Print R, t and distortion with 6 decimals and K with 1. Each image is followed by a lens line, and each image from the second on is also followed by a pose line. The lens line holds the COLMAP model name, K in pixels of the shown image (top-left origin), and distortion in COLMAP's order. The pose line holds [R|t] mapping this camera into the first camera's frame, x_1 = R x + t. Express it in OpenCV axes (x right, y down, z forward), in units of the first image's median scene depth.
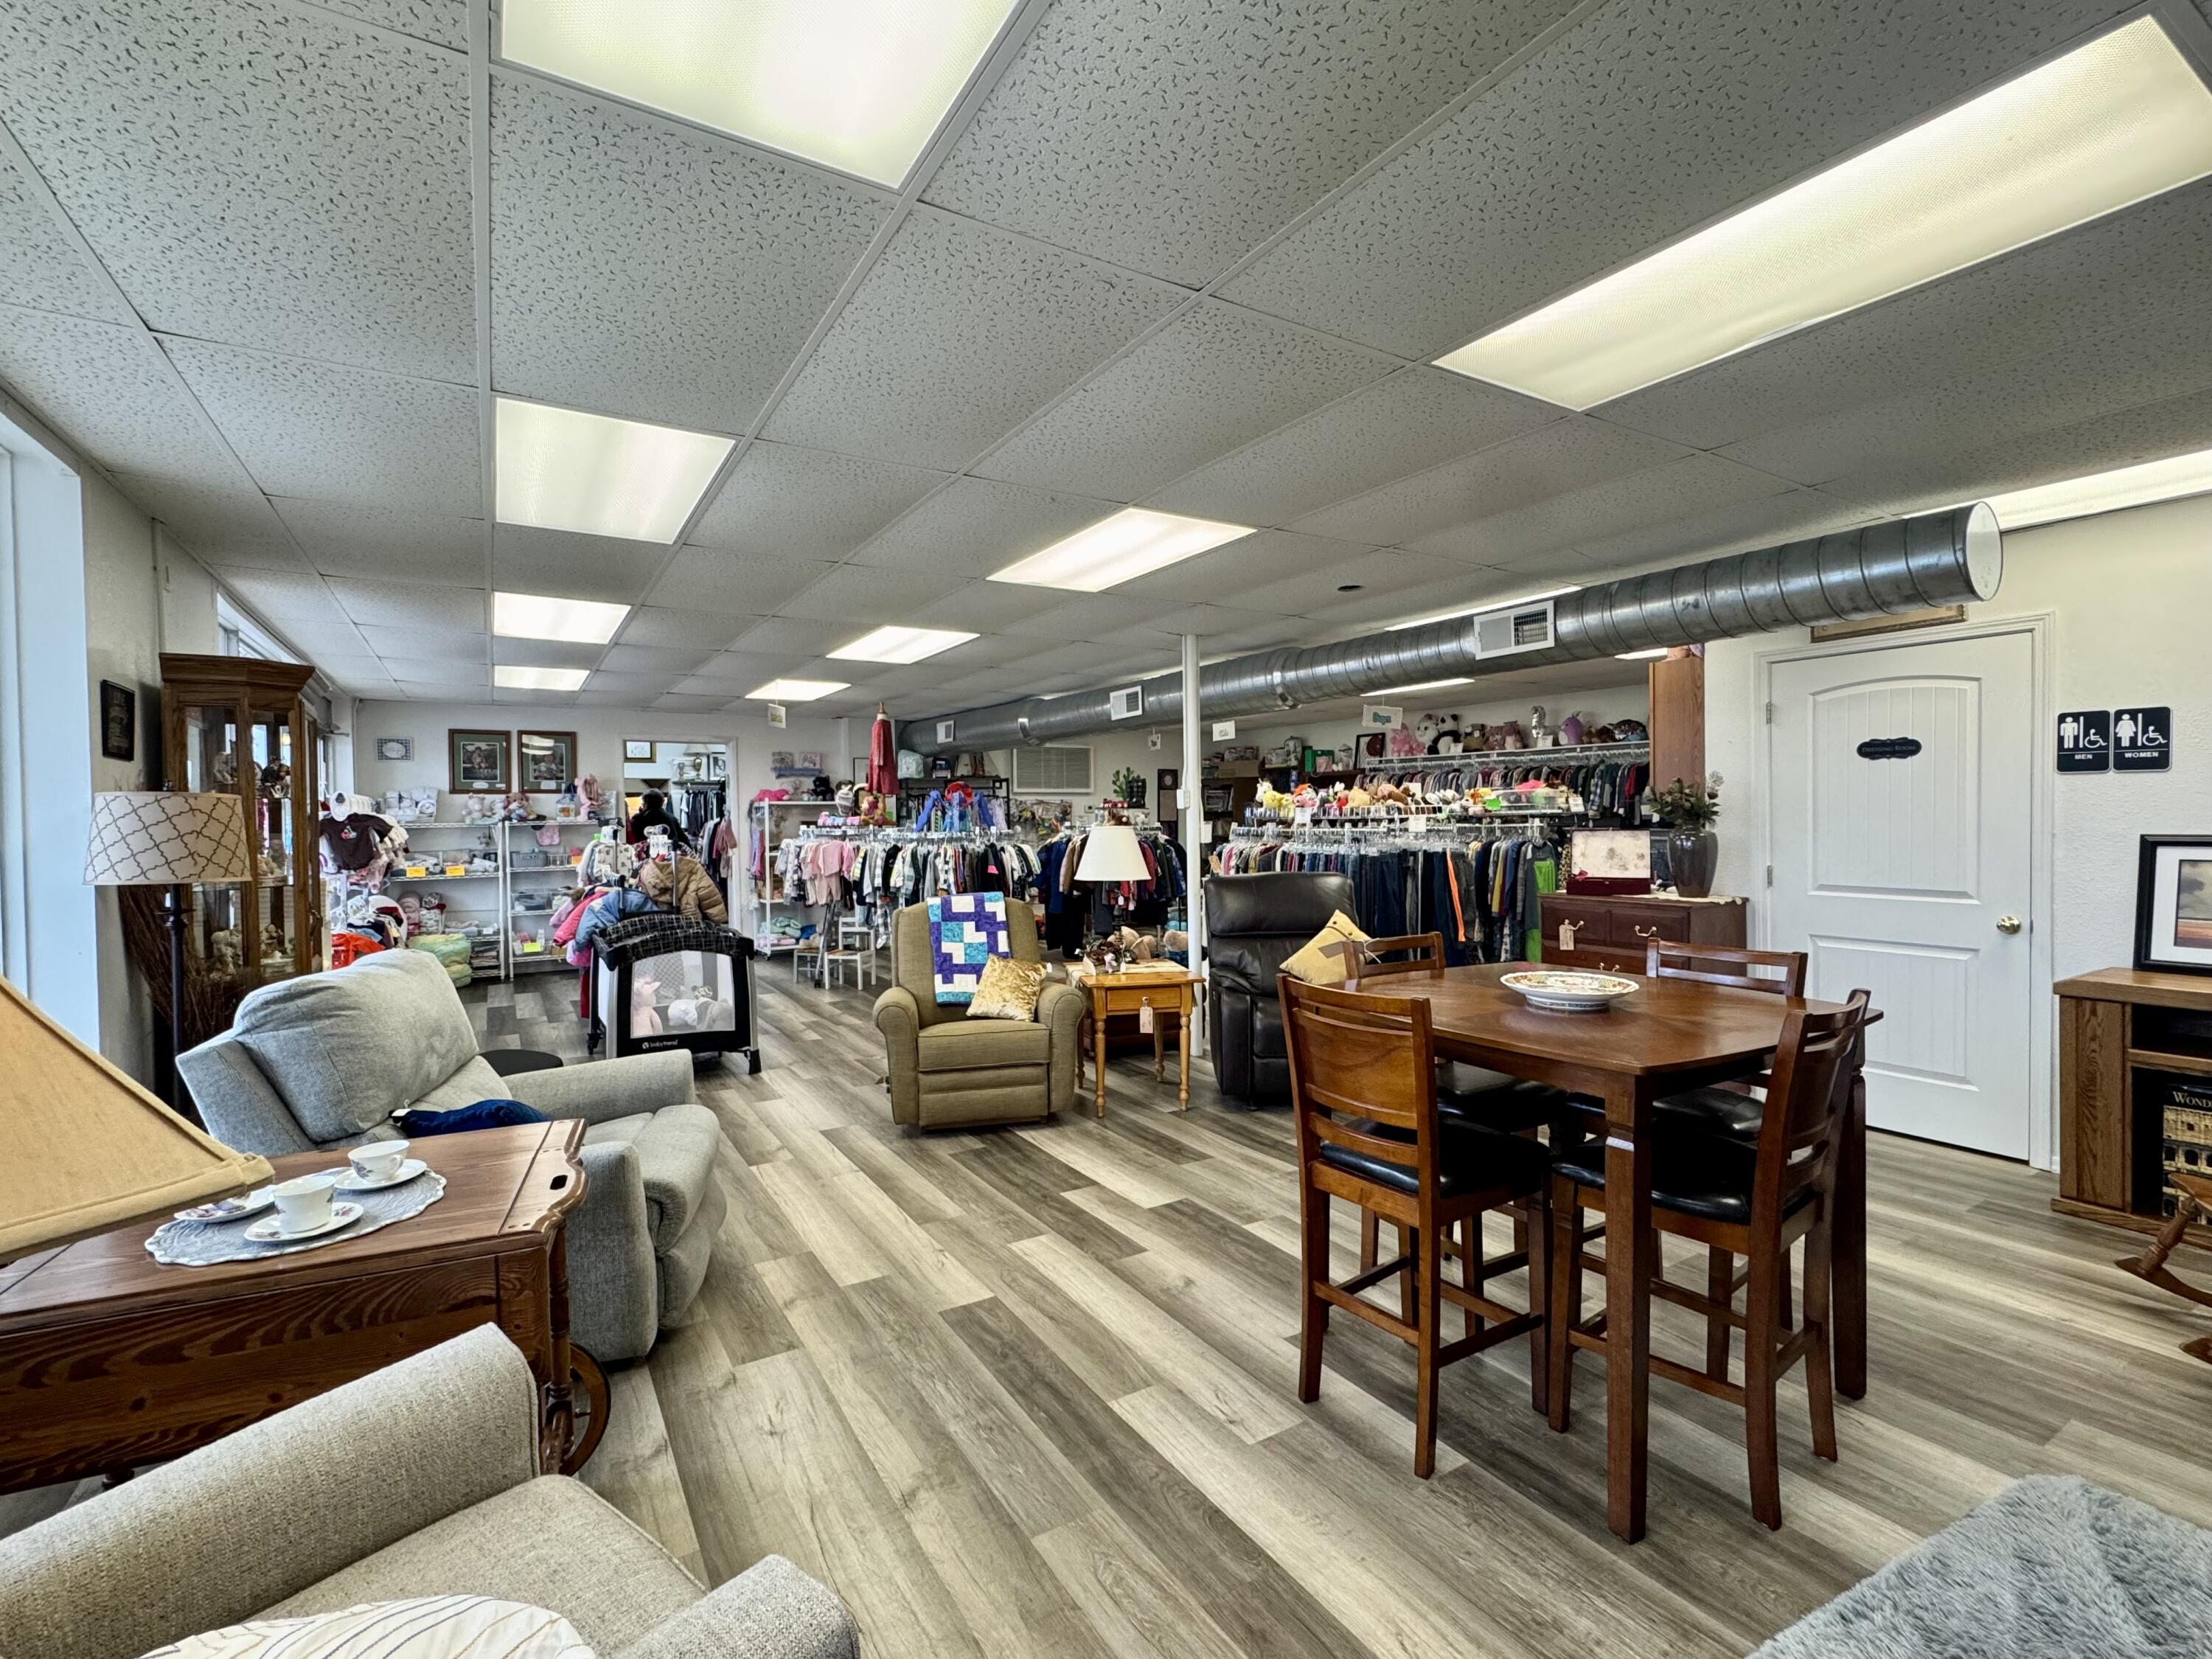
lens RADIAL K [[1003.0, 0, 1106.0], [0, 1003.0, 829.5], [0, 0, 1]] dist [-0.008959, 0.001185]
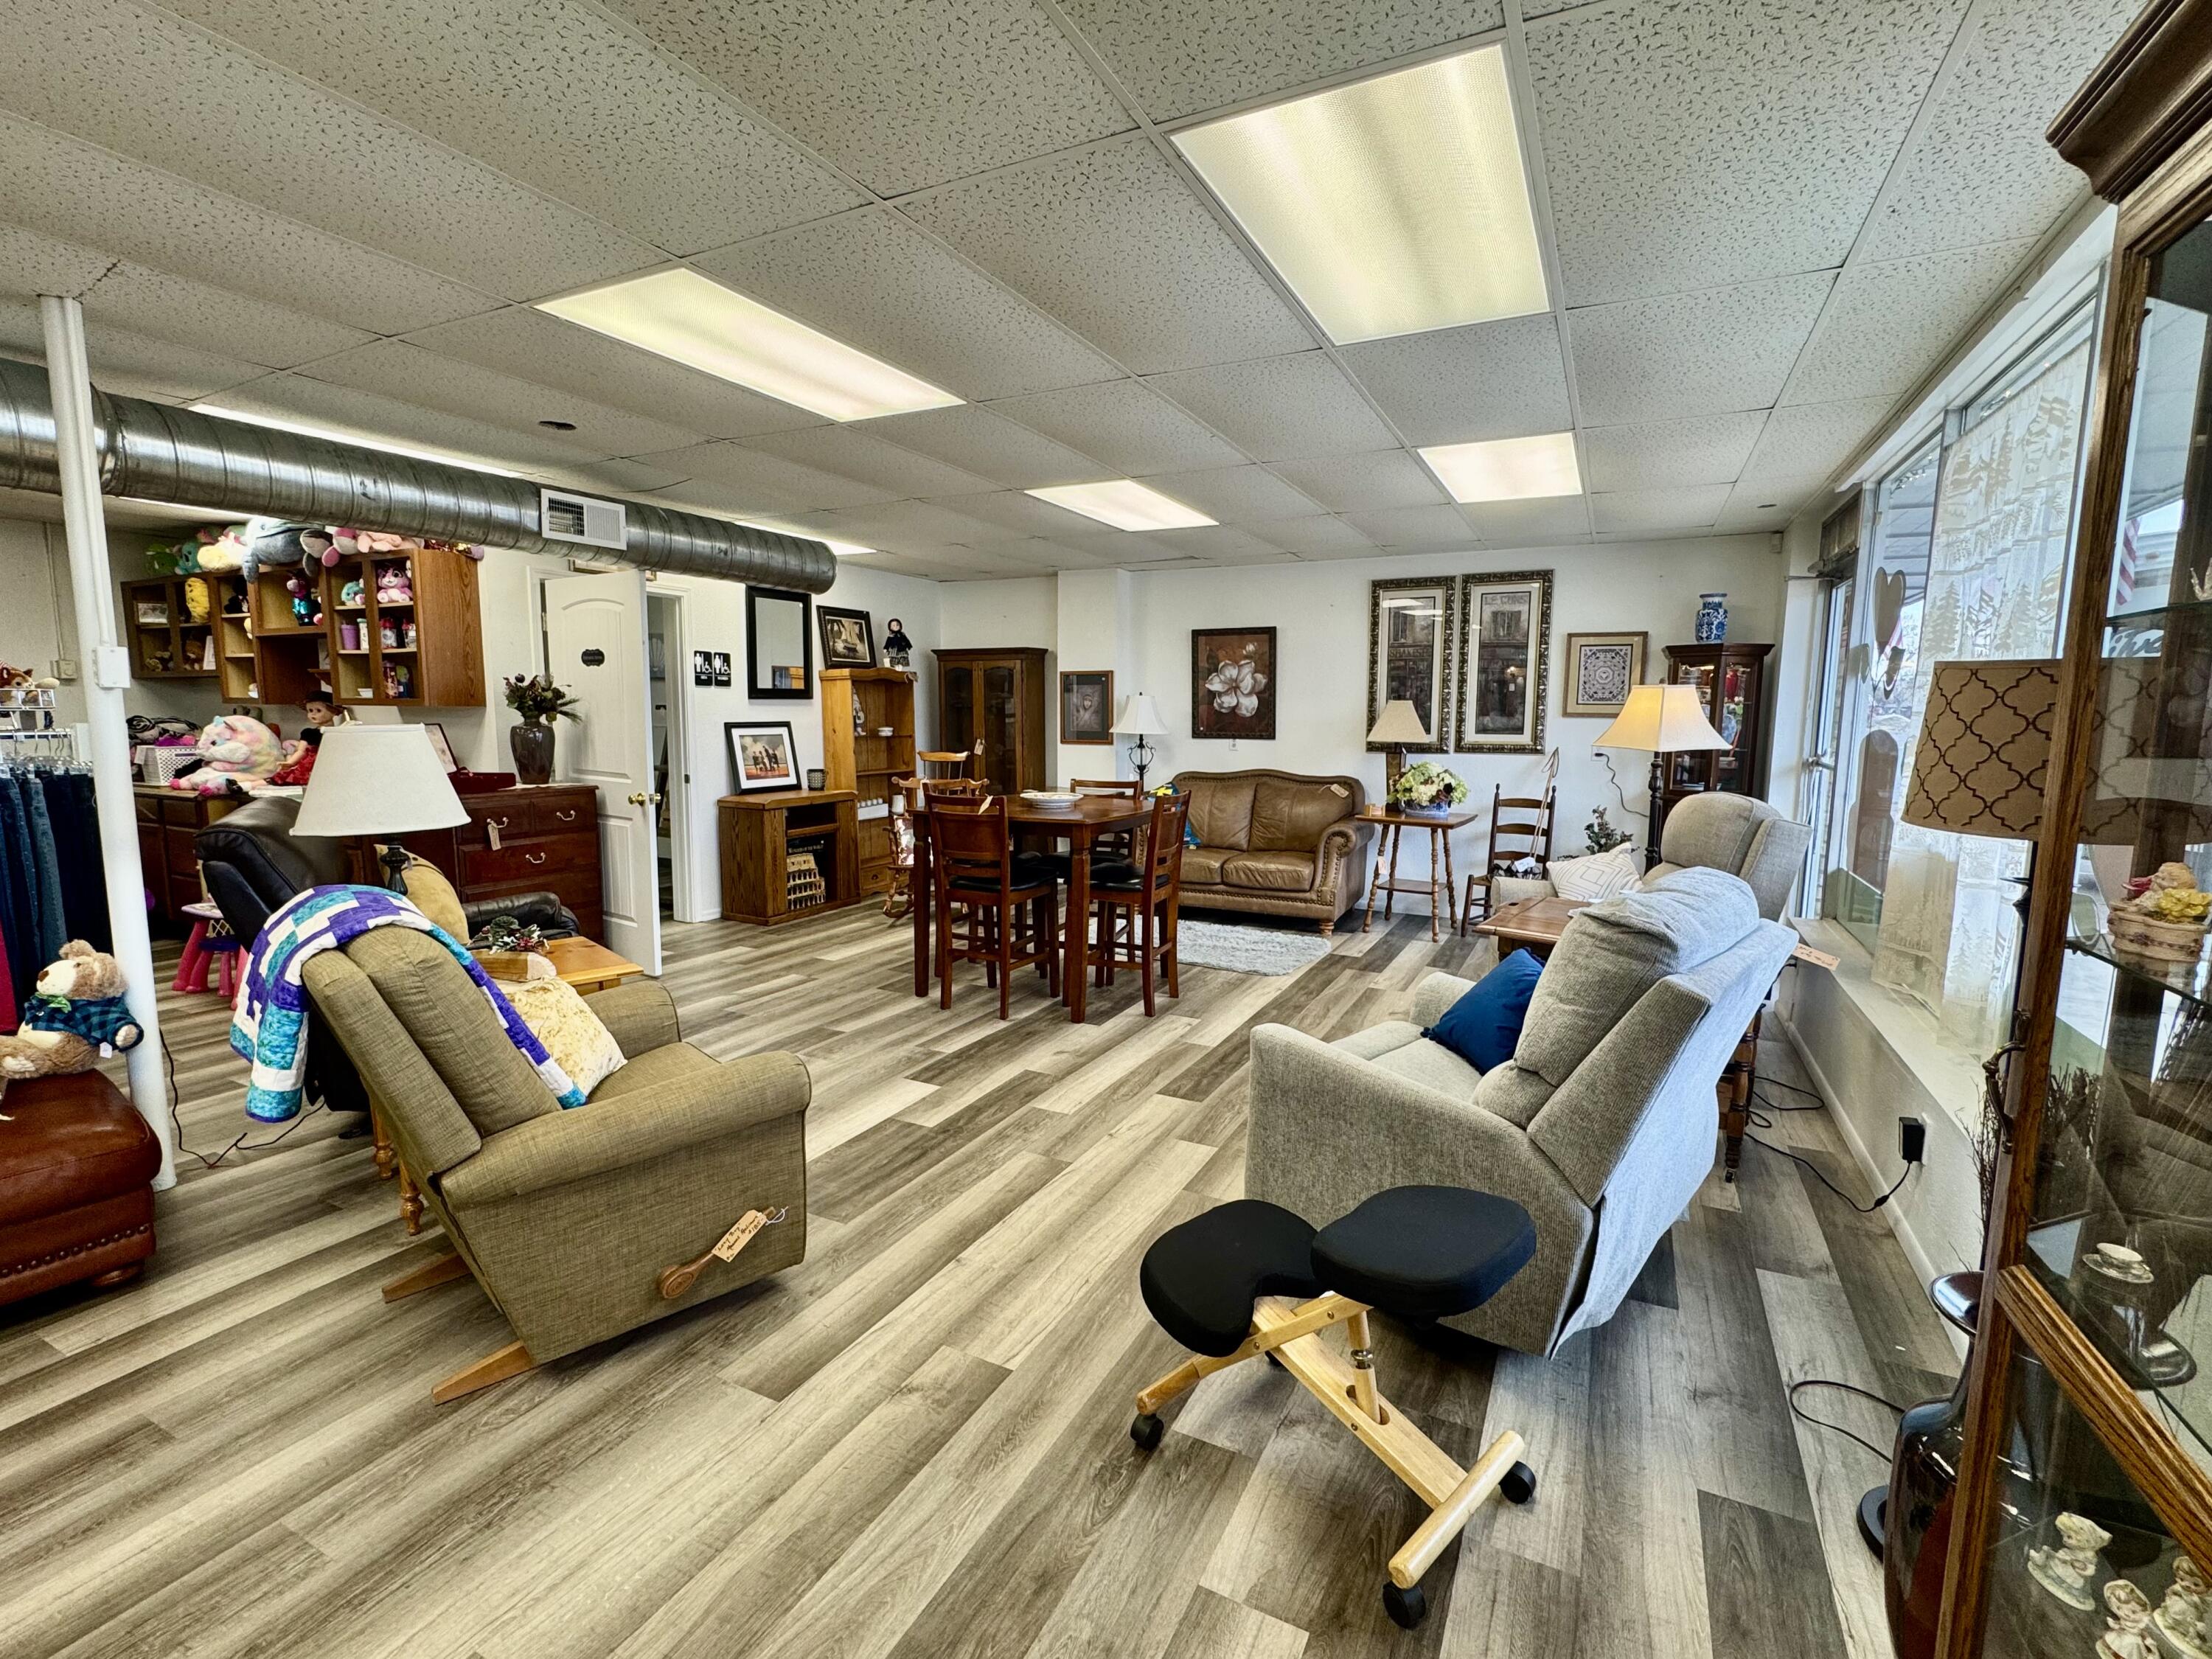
lens RADIAL K [[1003.0, 0, 1106.0], [0, 1003.0, 829.5], [0, 0, 1]] dist [-0.008959, 0.001185]
pose [[-0.519891, -0.095015, 0.848932, -0.911064], [0.012431, 0.992848, 0.118735, -0.009196], [-0.854142, 0.072283, -0.514992, 1.373976]]
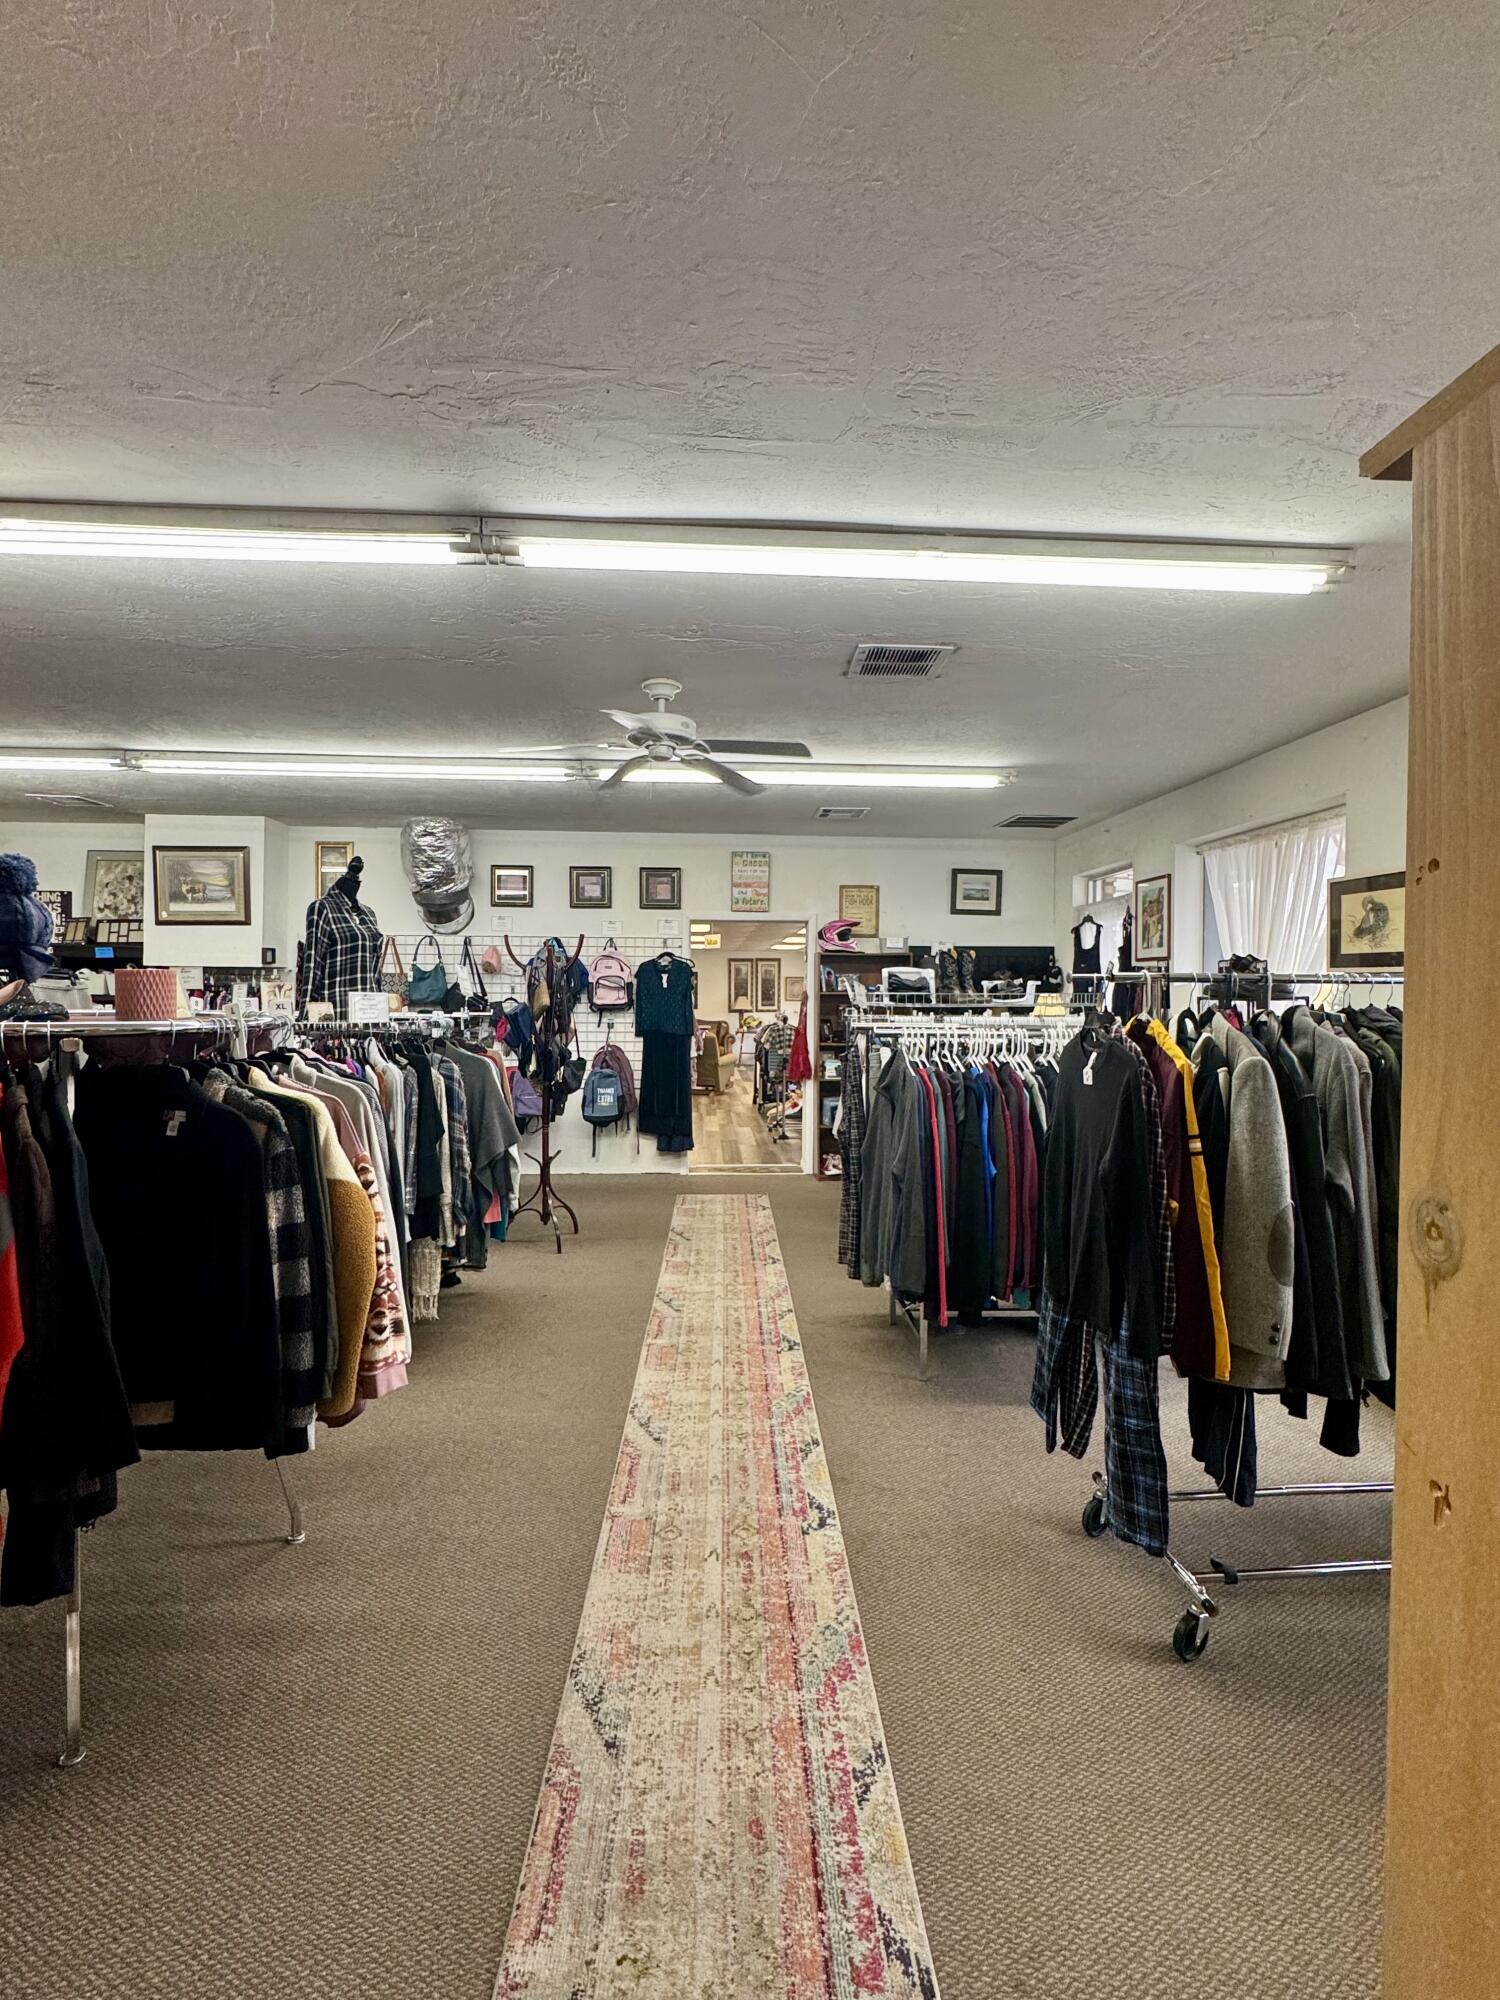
lens RADIAL K [[906.8, 0, 754.8], [0, 906.8, 1007.1], [0, 0, 1]] dist [-0.008959, 0.001185]
pose [[-0.886376, 0.004196, 0.462947, -1.477377], [0.012947, 0.999792, 0.015727, -0.022745], [-0.462785, 0.019934, -0.886246, 2.860541]]
